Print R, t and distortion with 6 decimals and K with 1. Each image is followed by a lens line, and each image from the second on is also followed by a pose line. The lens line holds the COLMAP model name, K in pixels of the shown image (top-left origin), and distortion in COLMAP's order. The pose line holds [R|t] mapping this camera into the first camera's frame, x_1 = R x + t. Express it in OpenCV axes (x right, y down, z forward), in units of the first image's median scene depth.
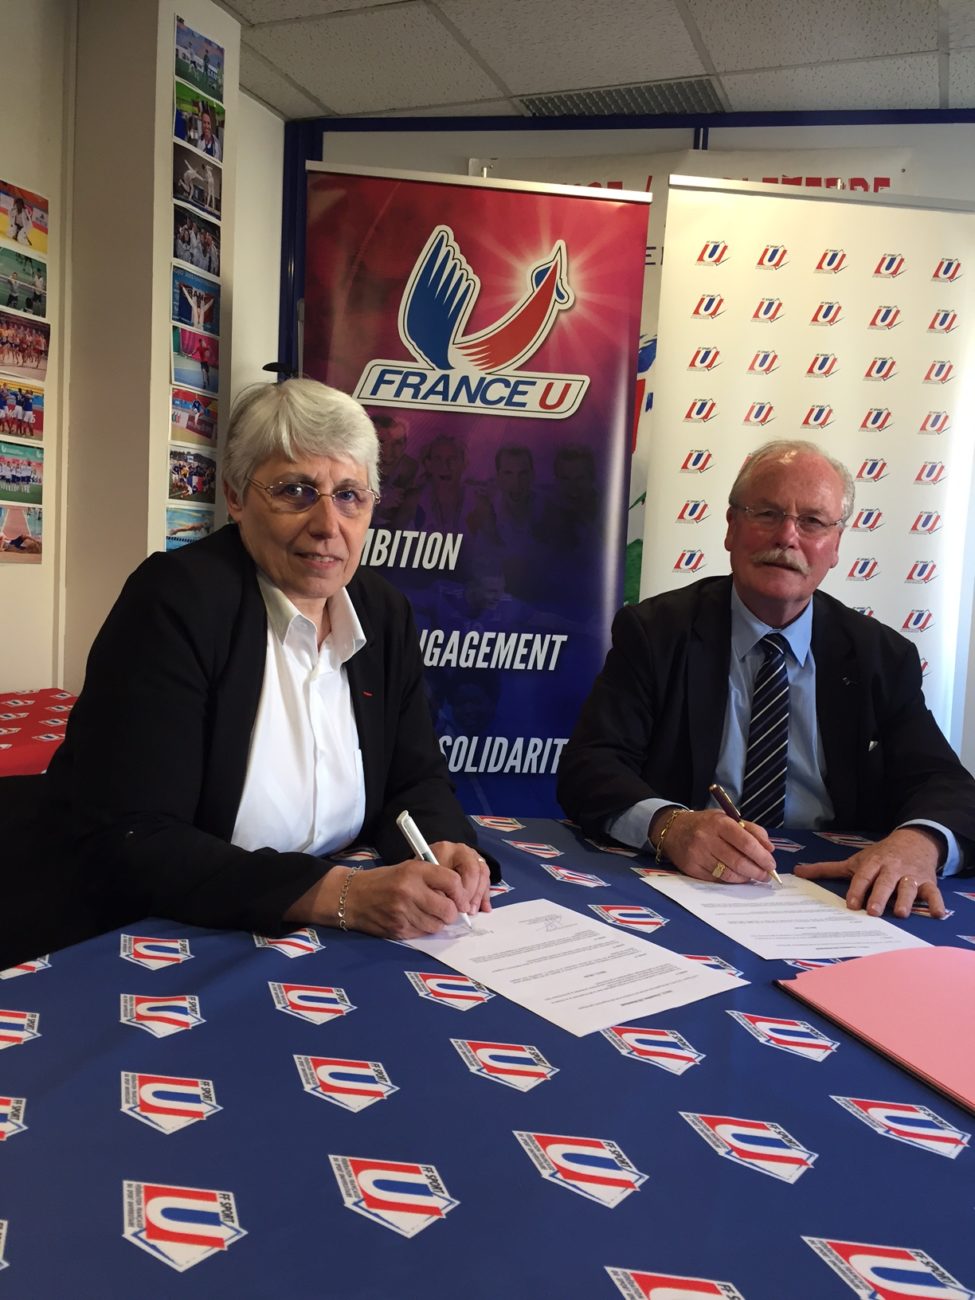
lens RADIAL K [[1117.0, 0, 487.5], [0, 1117.0, 650.0], [0, 0, 1]] dist [0.089565, -0.136427]
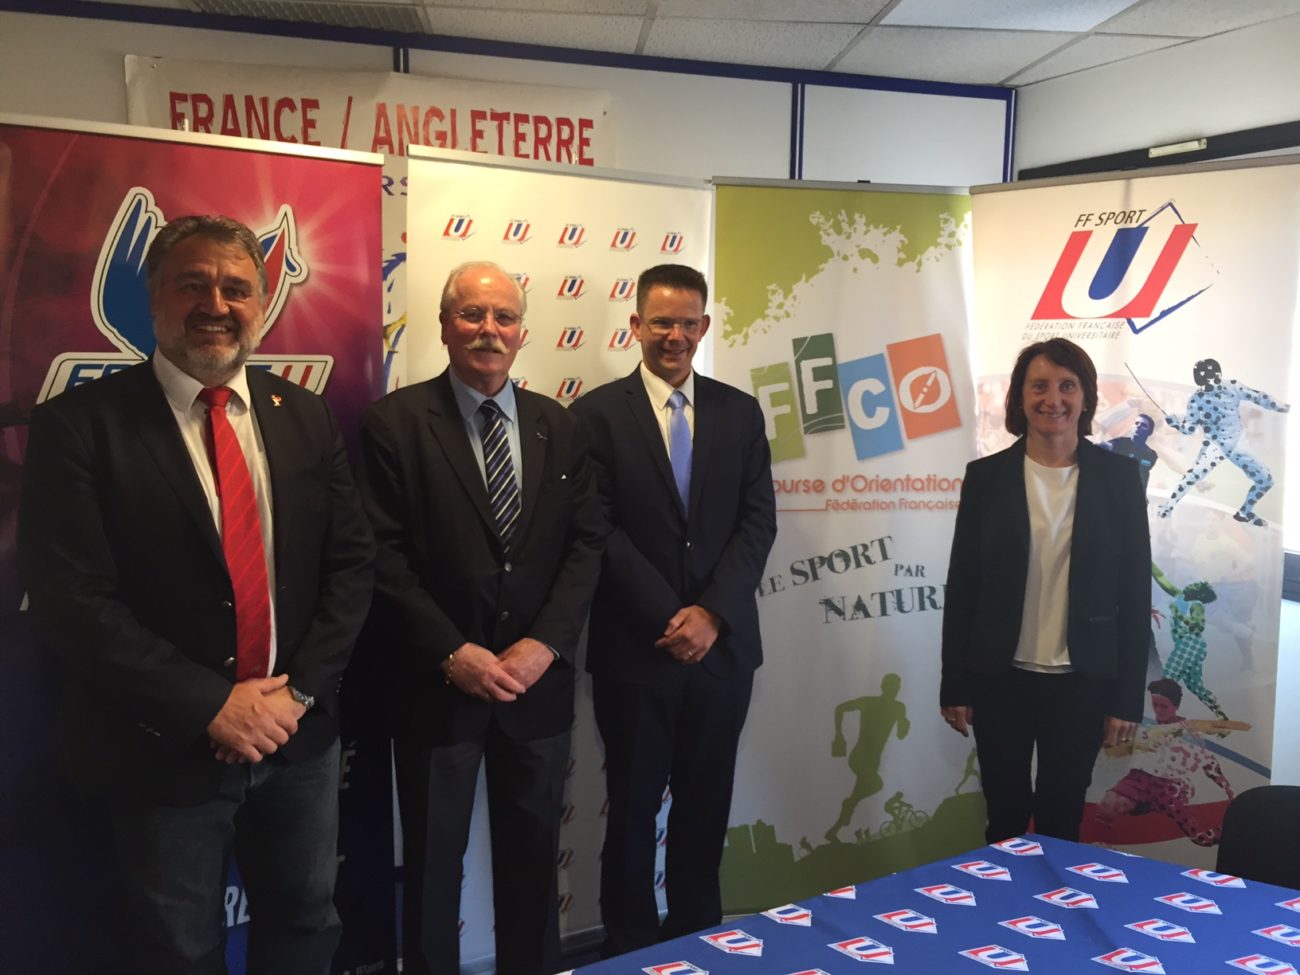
lens RADIAL K [[1122.2, 0, 650.0], [0, 1122.2, 487.5], [0, 0, 1]] dist [0.093484, -0.152042]
pose [[0.887562, -0.093952, 0.451006, -0.102066], [0.068625, 0.995024, 0.072228, -0.188760], [-0.455548, -0.033157, 0.889593, 0.079237]]
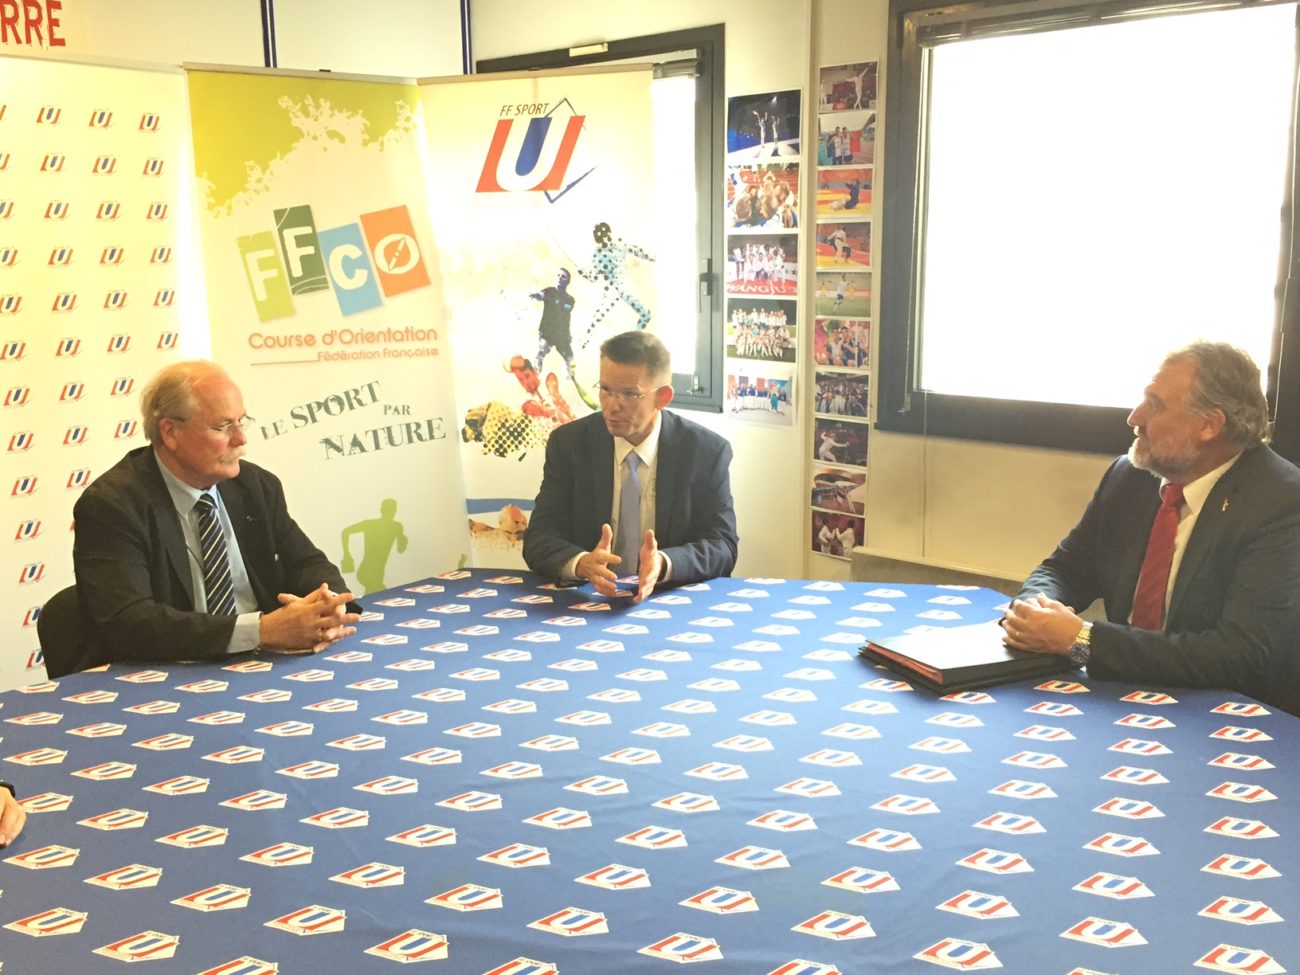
lens RADIAL K [[1268.4, 0, 649.5], [0, 1268.4, 484.1], [0, 0, 1]] dist [0.055817, -0.077817]
pose [[0.673776, -0.193539, 0.713140, -0.253830], [0.101750, 0.980197, 0.169883, -0.144819], [-0.731896, -0.041901, 0.680126, -0.276859]]
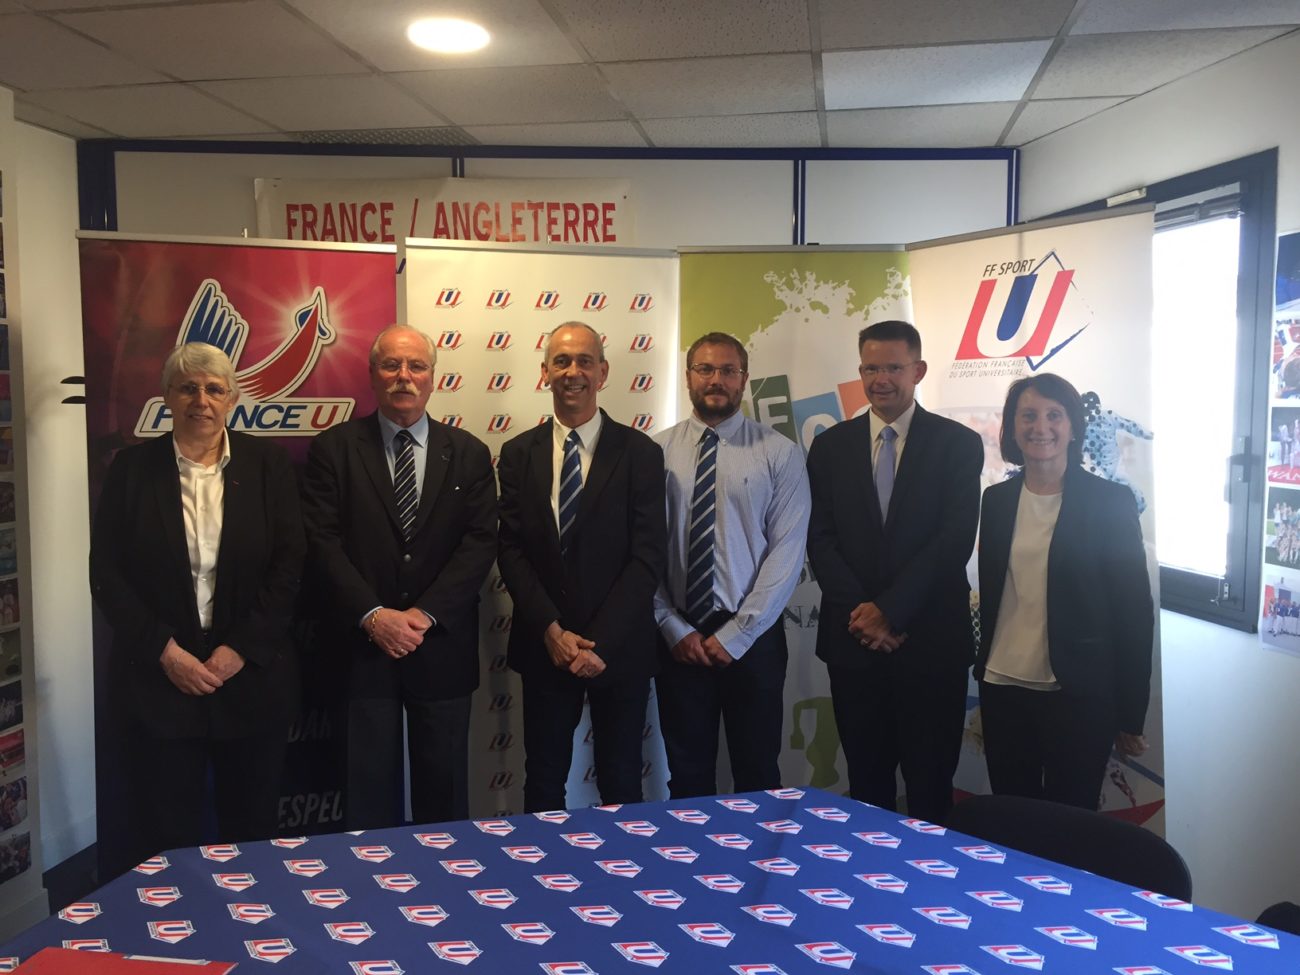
lens RADIAL K [[1108.3, 0, 640.3], [0, 1108.3, 484.1], [0, 0, 1]] dist [0.080990, -0.117965]
pose [[0.977148, -0.064609, 0.202502, 0.142799], [0.064972, 0.997875, 0.004858, -0.141333], [-0.202386, 0.008410, 0.979270, -0.207779]]
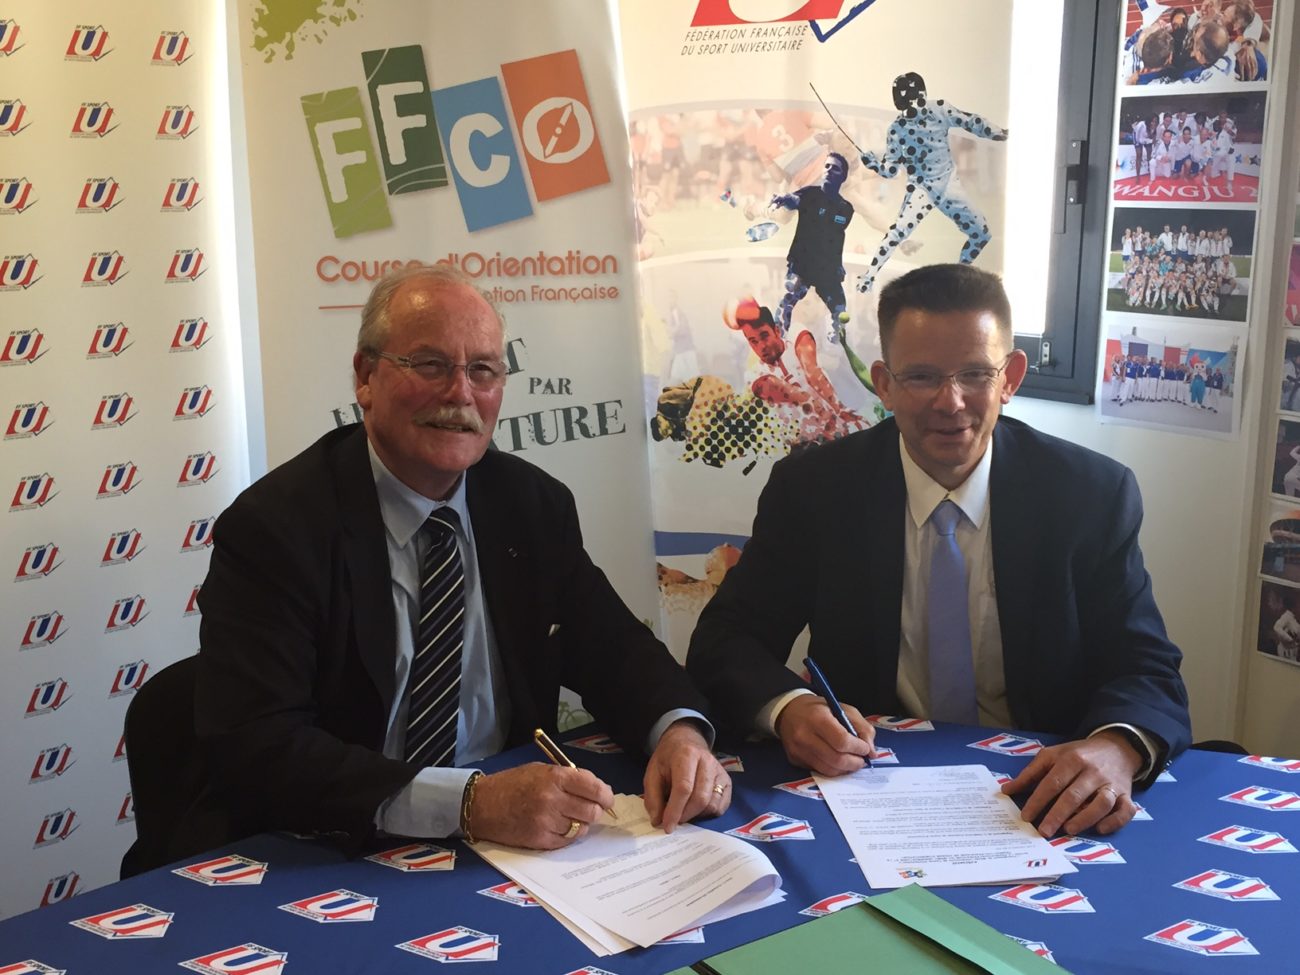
lens RADIAL K [[1504.1, 0, 650.0], [0, 1504.1, 487.5], [0, 0, 1]] dist [0.046611, -0.005723]
pose [[0.757403, -0.182863, 0.626819, -0.012532], [0.090053, 0.980064, 0.177102, -0.121093], [-0.646708, -0.077691, 0.758771, 0.081821]]
